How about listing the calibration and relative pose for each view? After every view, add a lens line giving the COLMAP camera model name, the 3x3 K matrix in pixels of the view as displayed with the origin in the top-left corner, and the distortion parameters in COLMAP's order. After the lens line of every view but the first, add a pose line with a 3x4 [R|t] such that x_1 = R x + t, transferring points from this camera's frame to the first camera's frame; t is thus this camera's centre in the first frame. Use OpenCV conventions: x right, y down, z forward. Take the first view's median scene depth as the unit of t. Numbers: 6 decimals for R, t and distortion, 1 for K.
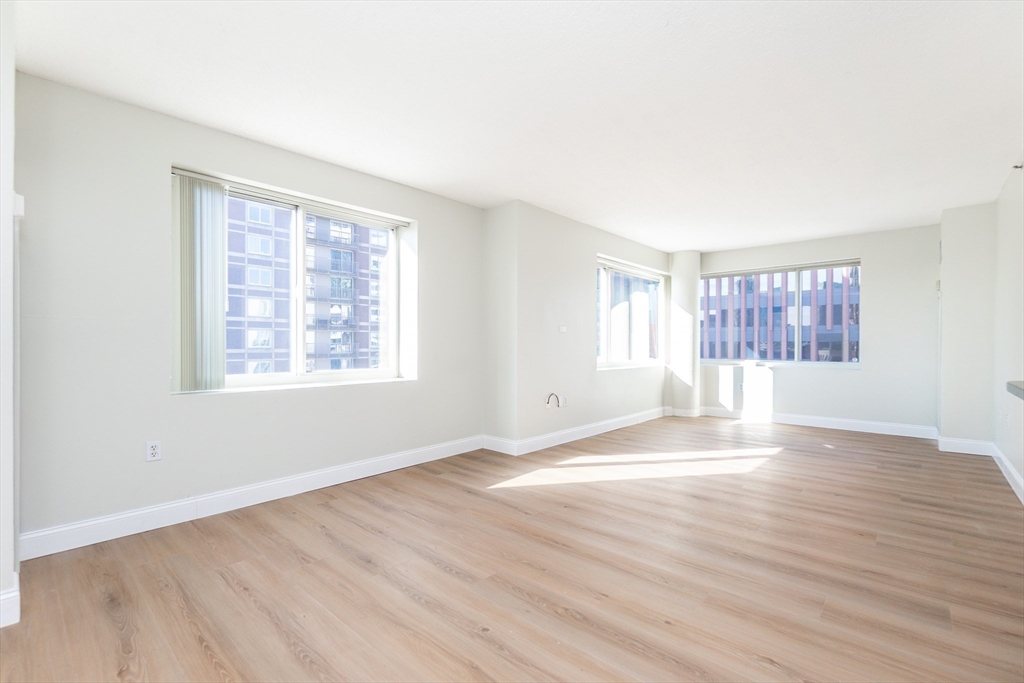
lens RADIAL K [[446.8, 0, 512.0], [0, 446.8, 341.5], [0, 0, 1]] dist [0.016609, 0.000343]
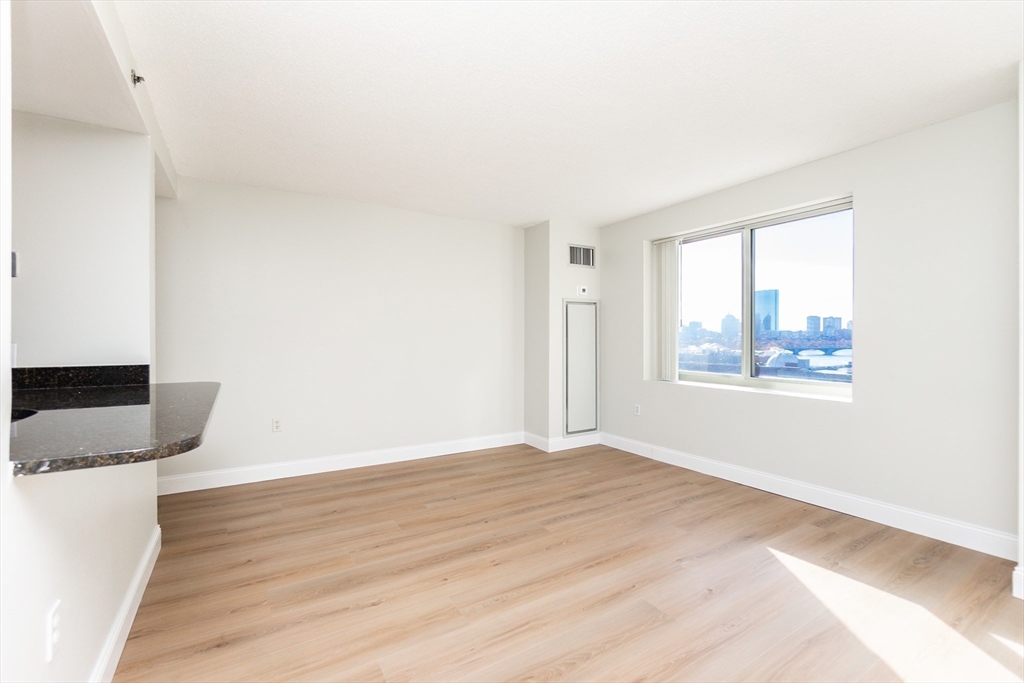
lens RADIAL K [[446.8, 0, 512.0], [0, 446.8, 341.5], [0, 0, 1]] dist [0.016609, 0.000343]
pose [[-0.270997, 0.000134, -0.962580, 0.910778], [0.002778, 0.999996, -0.000642, -0.016351], [0.962576, -0.002848, -0.270996, 0.929683]]
